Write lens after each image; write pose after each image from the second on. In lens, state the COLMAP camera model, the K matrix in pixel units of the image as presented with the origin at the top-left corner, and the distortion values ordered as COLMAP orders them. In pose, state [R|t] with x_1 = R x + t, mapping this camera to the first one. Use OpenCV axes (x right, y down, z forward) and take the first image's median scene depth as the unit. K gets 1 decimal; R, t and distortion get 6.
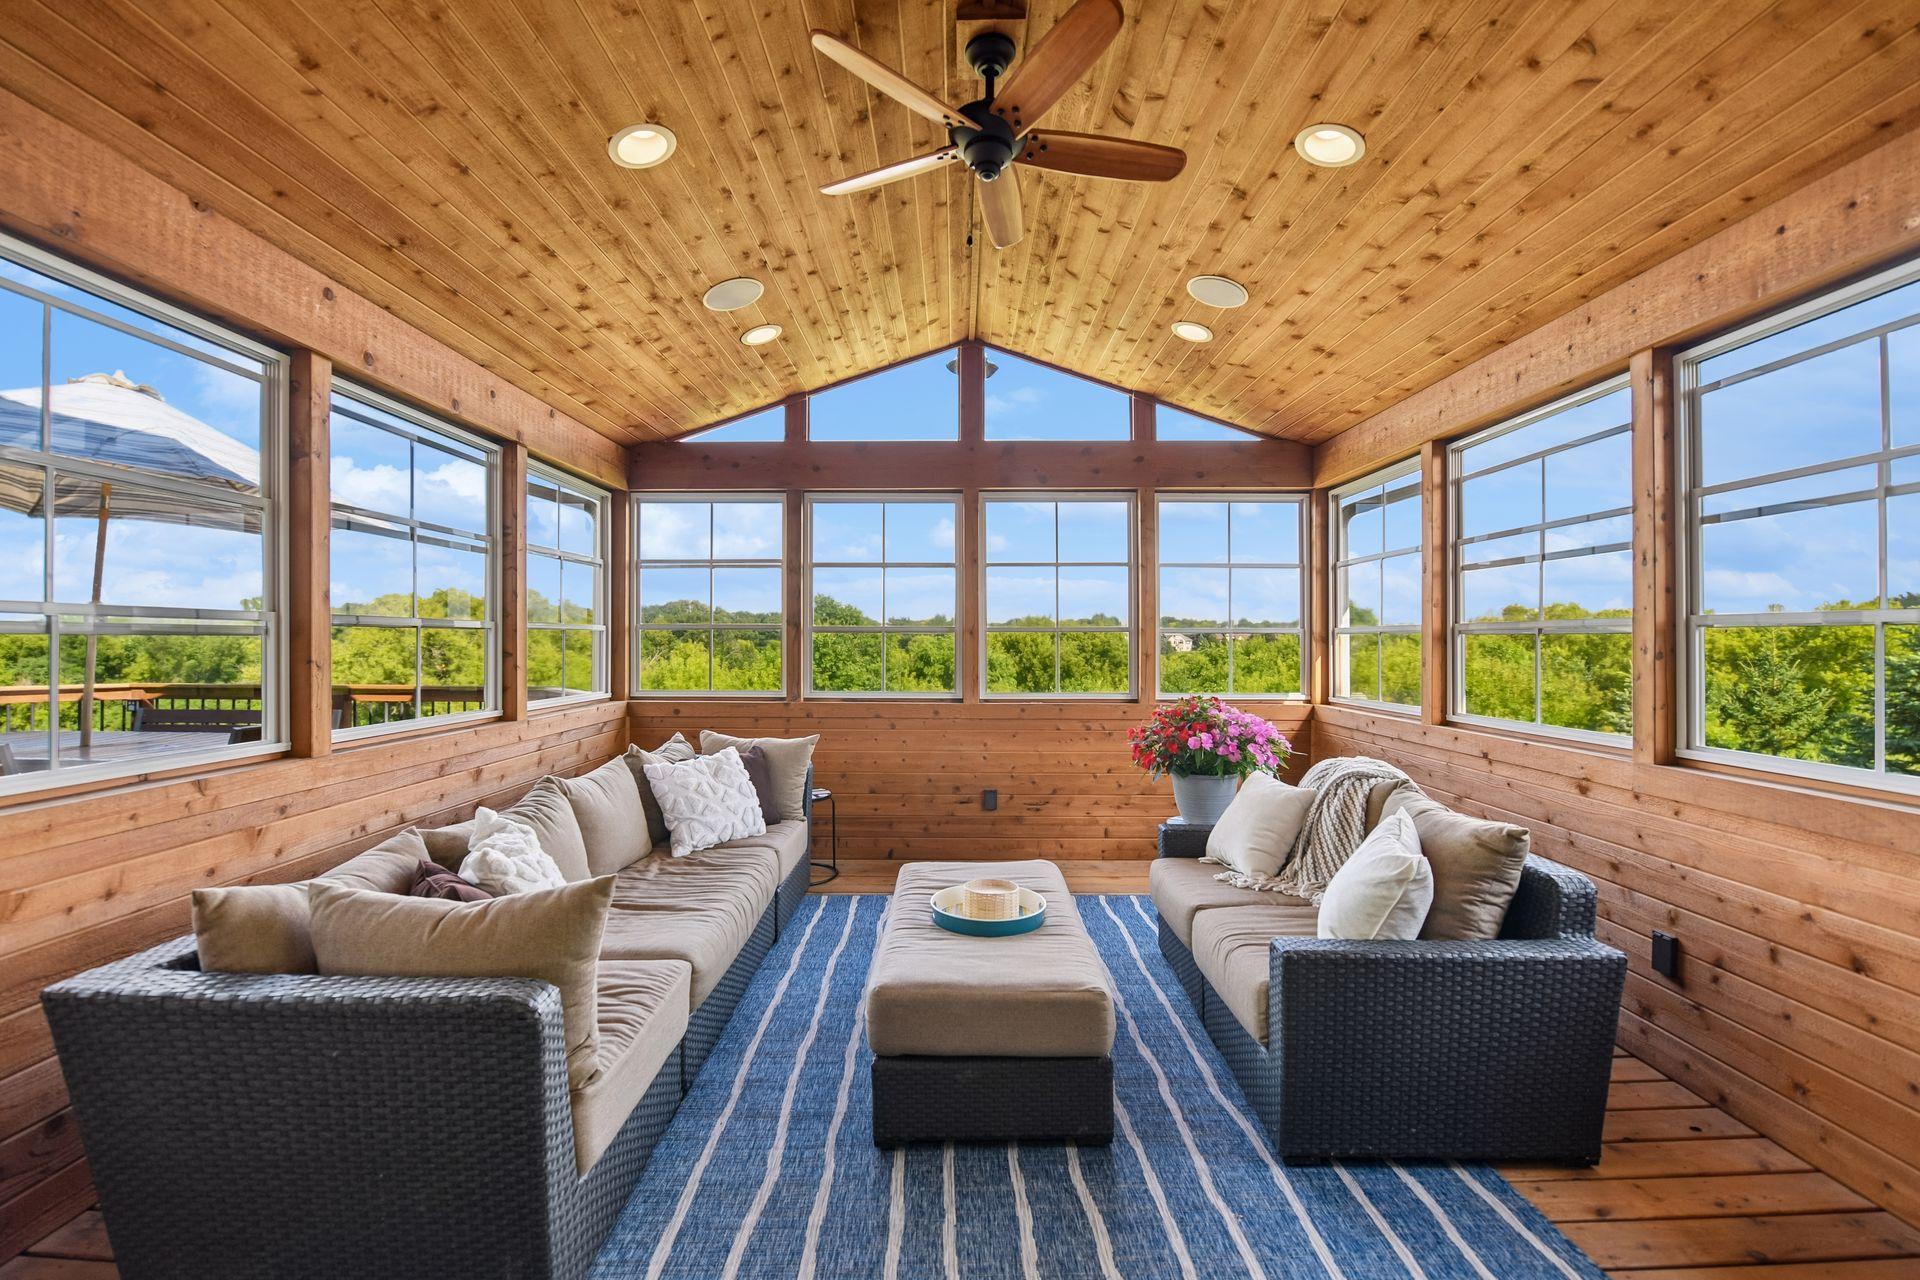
lens RADIAL K [[829.1, 0, 956.3], [0, 829.1, 631.6], [0, 0, 1]] dist [-0.003119, -0.000628]
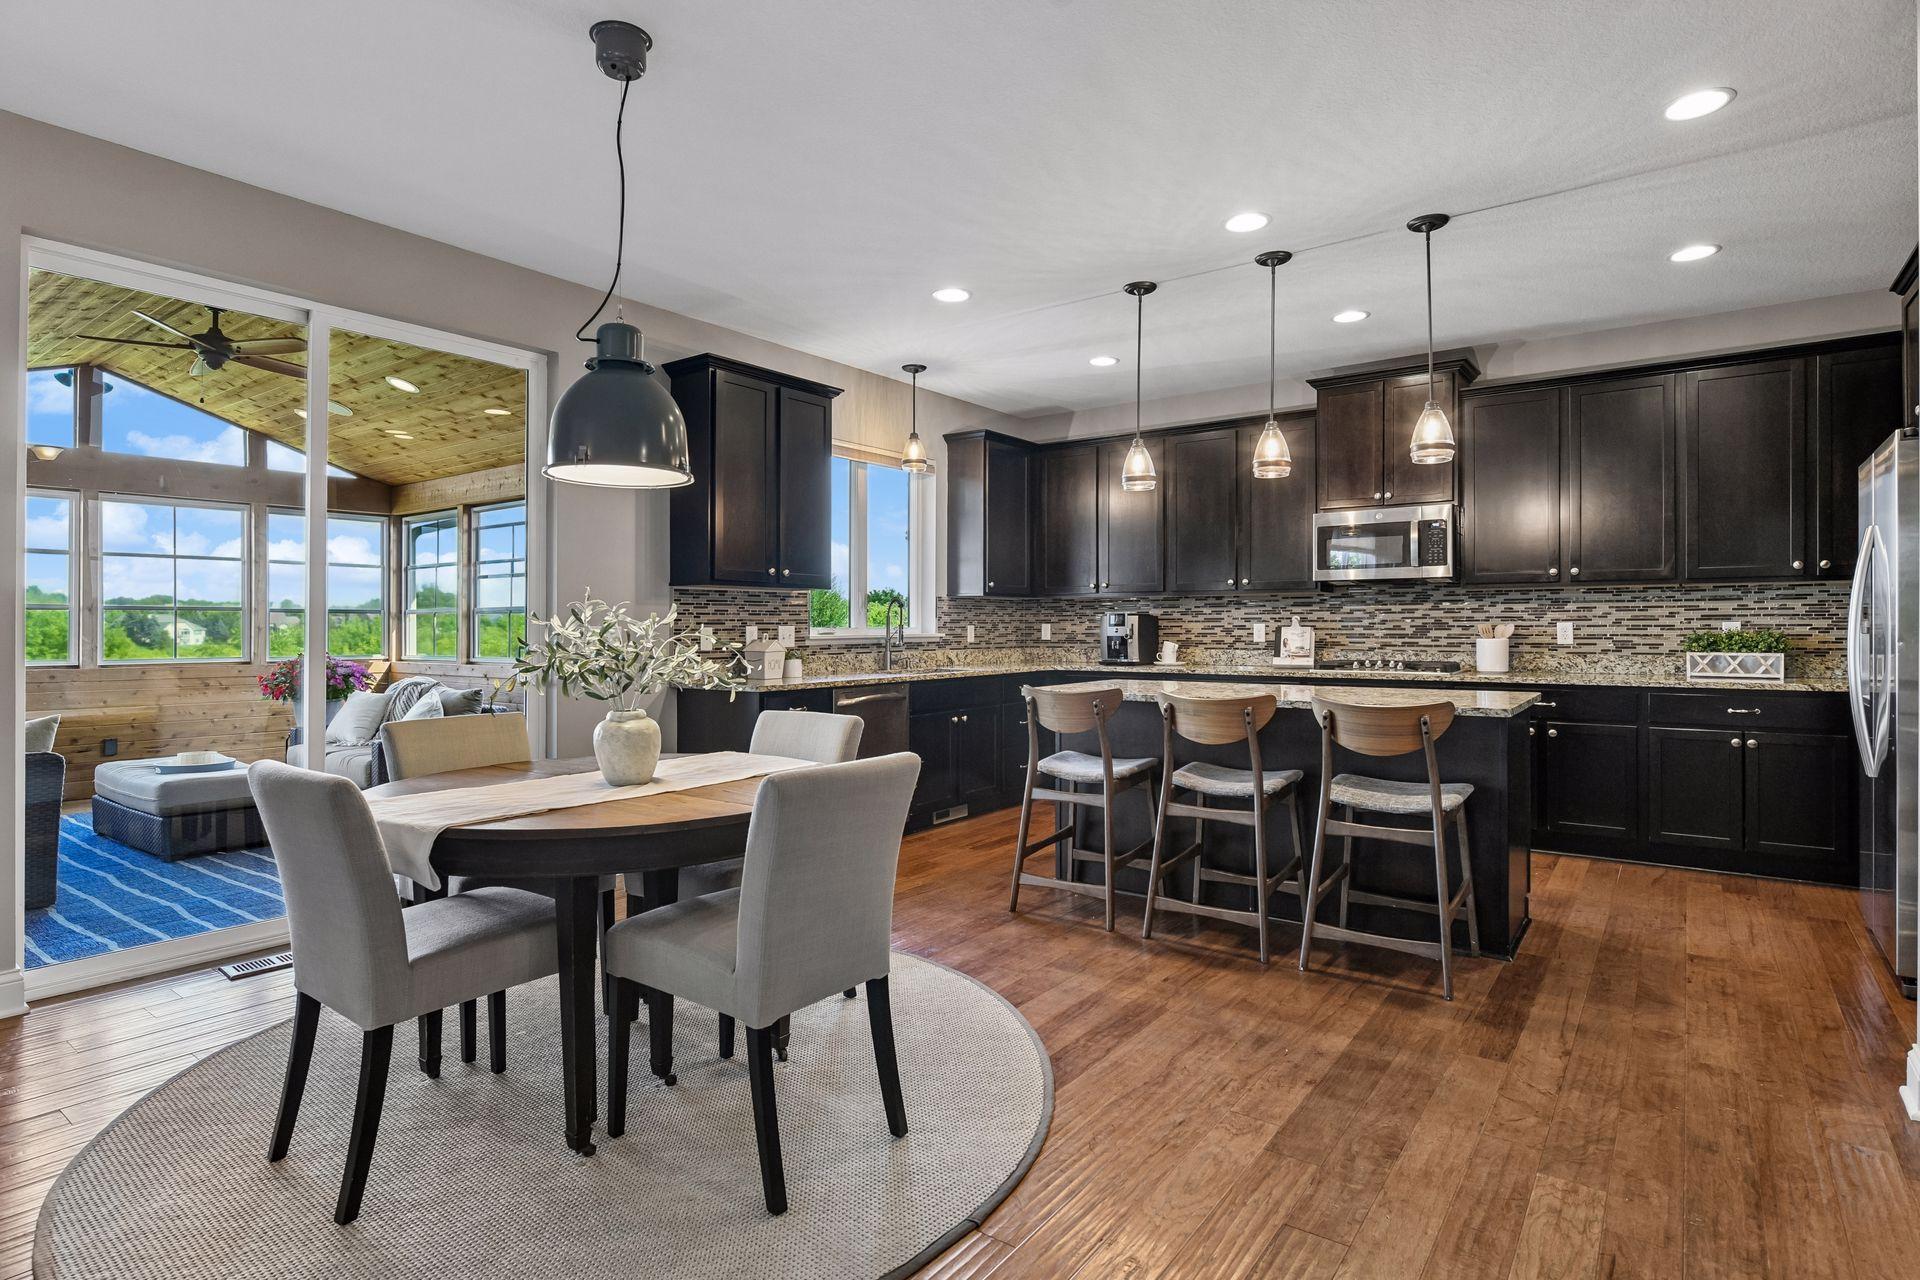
lens RADIAL K [[1001.7, 0, 965.5], [0, 1001.7, 631.2], [0, 0, 1]] dist [-0.000546, -0.002015]
pose [[0.596830, -0.000522, 0.802368, -0.390437], [-0.008220, 0.999943, 0.006765, 0.013212], [-0.802326, -0.010633, 0.596792, -0.887703]]
